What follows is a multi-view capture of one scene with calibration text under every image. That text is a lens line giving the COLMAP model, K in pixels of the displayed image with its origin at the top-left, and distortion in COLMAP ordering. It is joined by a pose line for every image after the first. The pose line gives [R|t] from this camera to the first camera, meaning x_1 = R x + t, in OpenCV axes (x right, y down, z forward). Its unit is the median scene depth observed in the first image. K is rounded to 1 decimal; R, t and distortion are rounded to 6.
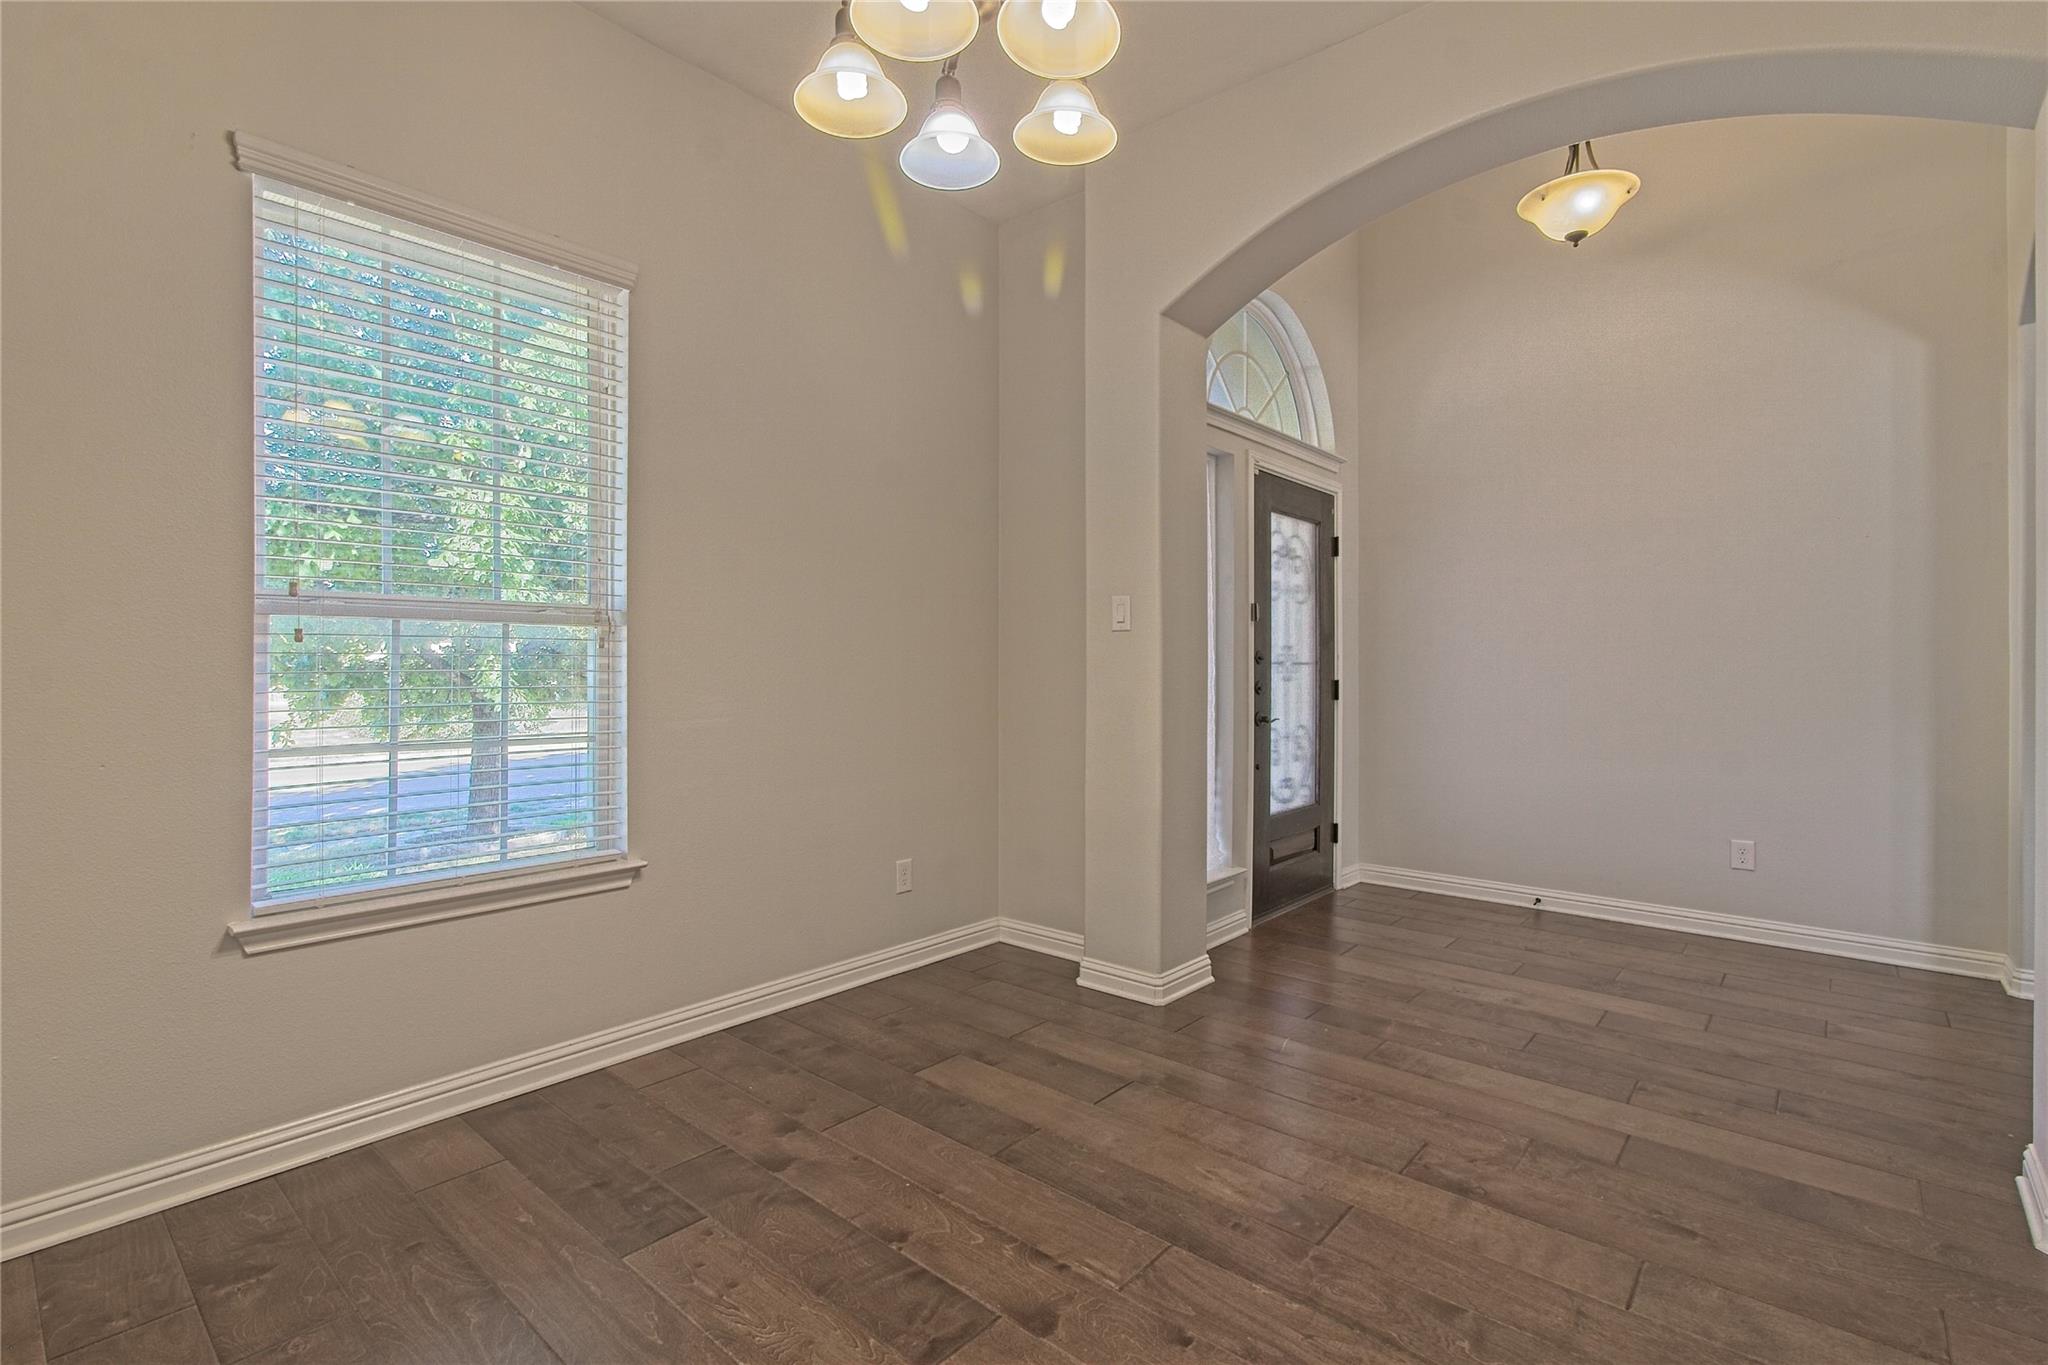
lens RADIAL K [[940.6, 0, 1013.3], [0, 940.6, 662.8], [0, 0, 1]] dist [-0.004574, 0.000604]
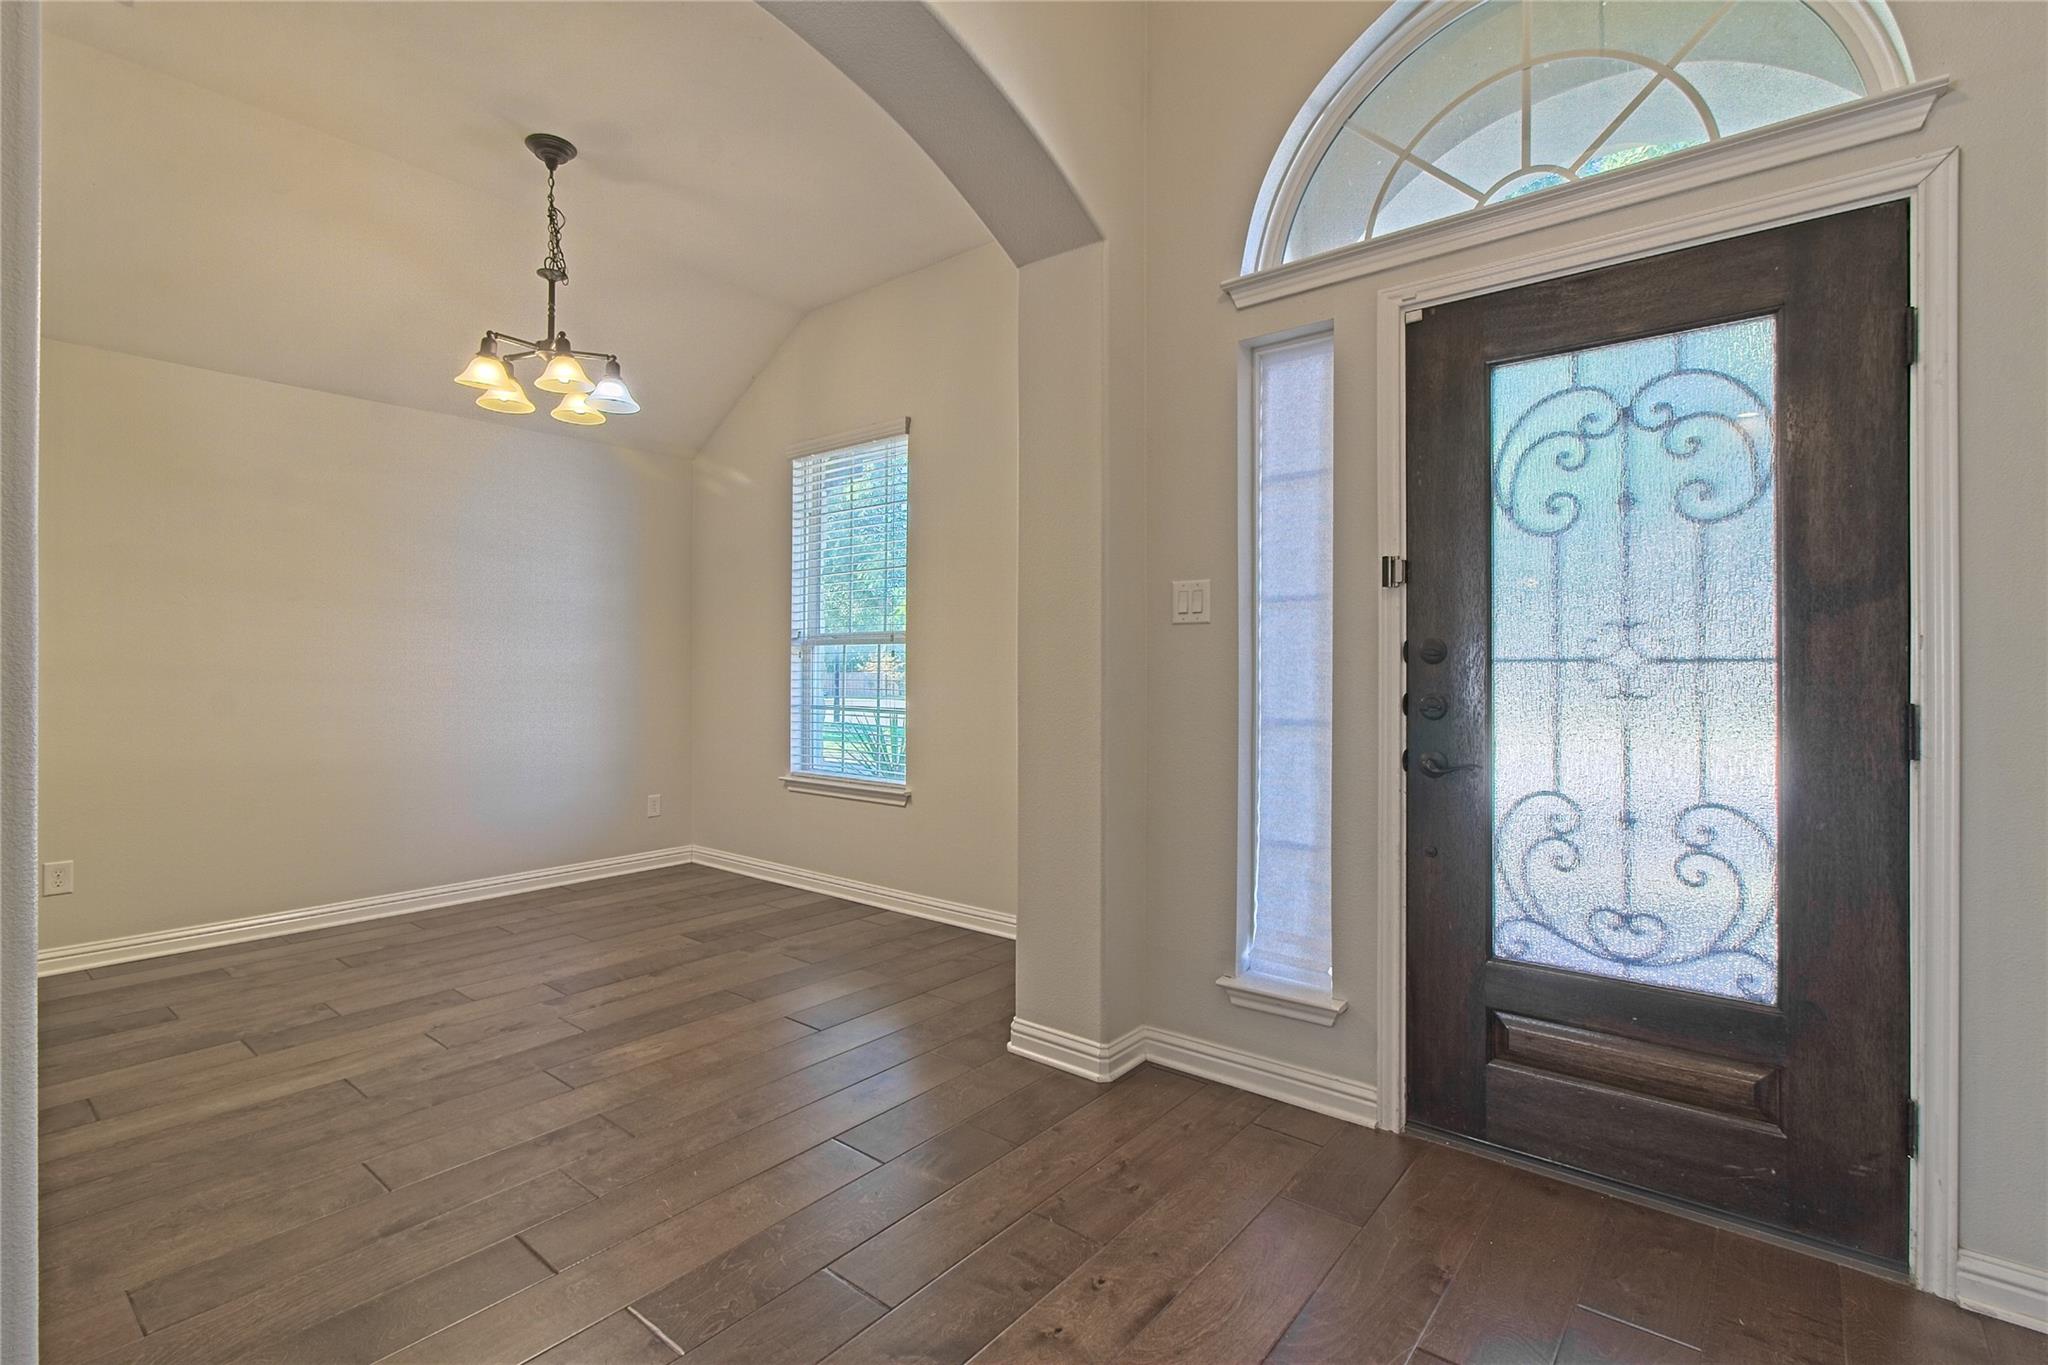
lens RADIAL K [[945.0, 0, 1025.9], [0, 945.0, 671.1], [0, 0, 1]] dist [-0.004050, 0.000063]
pose [[0.040089, -0.003715, -0.999189, 1.384152], [-0.002423, 0.999990, -0.003815, 0.013061], [0.999193, 0.002574, 0.040080, 1.294167]]
